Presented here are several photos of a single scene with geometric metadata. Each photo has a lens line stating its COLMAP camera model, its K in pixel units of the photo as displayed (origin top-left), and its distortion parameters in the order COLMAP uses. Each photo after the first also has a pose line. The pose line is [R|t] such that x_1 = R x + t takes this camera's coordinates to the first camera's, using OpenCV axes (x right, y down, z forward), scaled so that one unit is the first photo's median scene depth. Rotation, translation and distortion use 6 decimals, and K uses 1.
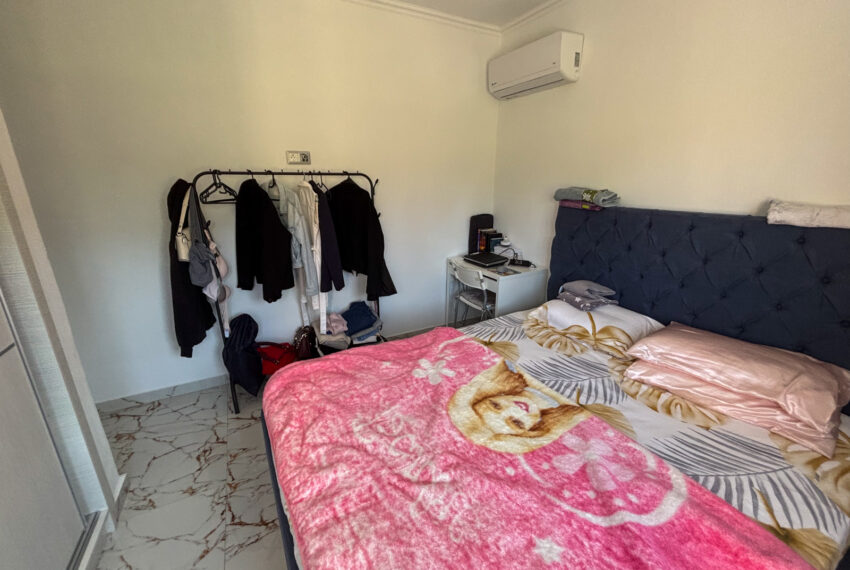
lens RADIAL K [[345.4, 0, 425.9], [0, 345.4, 283.0], [0, 0, 1]] dist [0.000769, -0.000657]
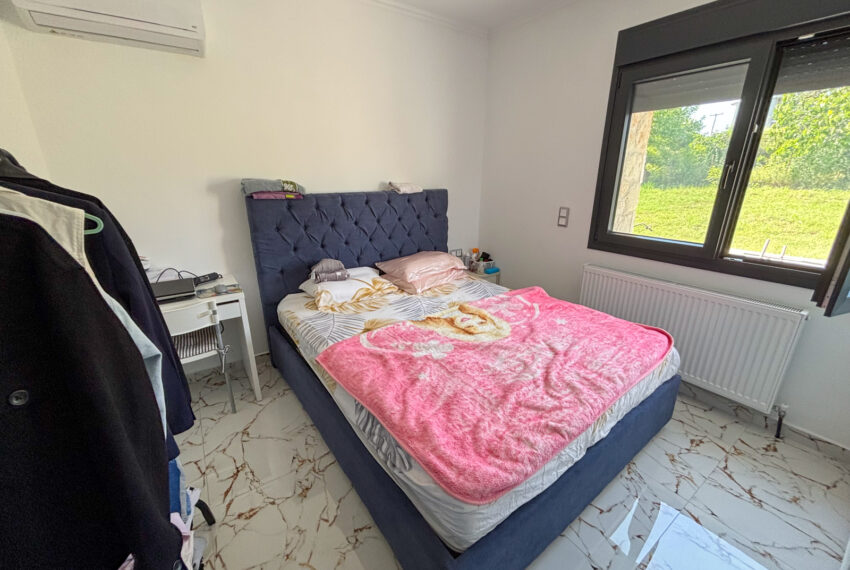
lens RADIAL K [[345.4, 0, 419.7], [0, 345.4, 286.6], [0, 0, 1]] dist [0.000769, -0.000657]
pose [[-0.101115, -0.311931, 0.944709, -0.978426], [0.294766, 0.897546, 0.327908, -0.297075], [-0.950205, 0.311625, 0.001191, 1.035689]]
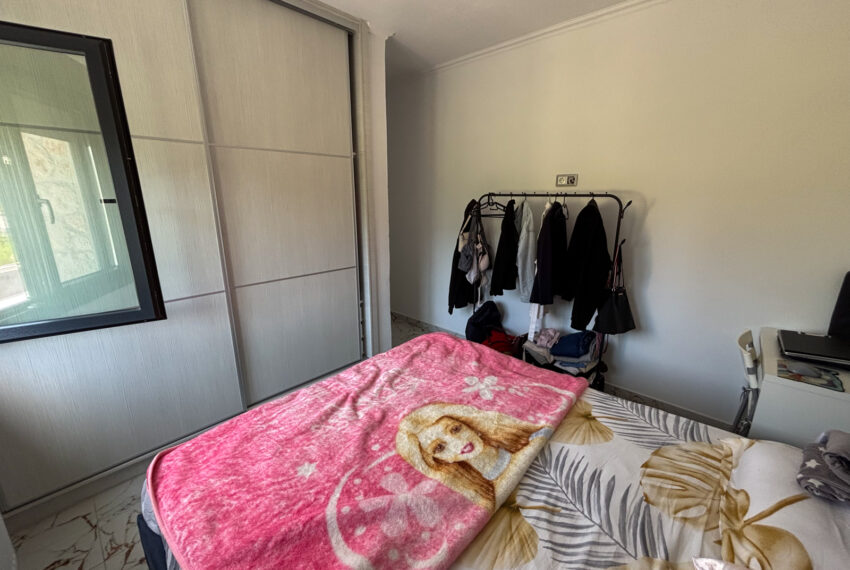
lens RADIAL K [[345.4, 0, 423.5], [0, 345.4, 282.1], [0, 0, 1]] dist [0.000769, -0.000657]
pose [[0.319596, 0.233158, -0.918420, 0.888670], [-0.277044, 0.949893, 0.144741, -0.148782], [0.906149, 0.208184, 0.368177, 0.421704]]
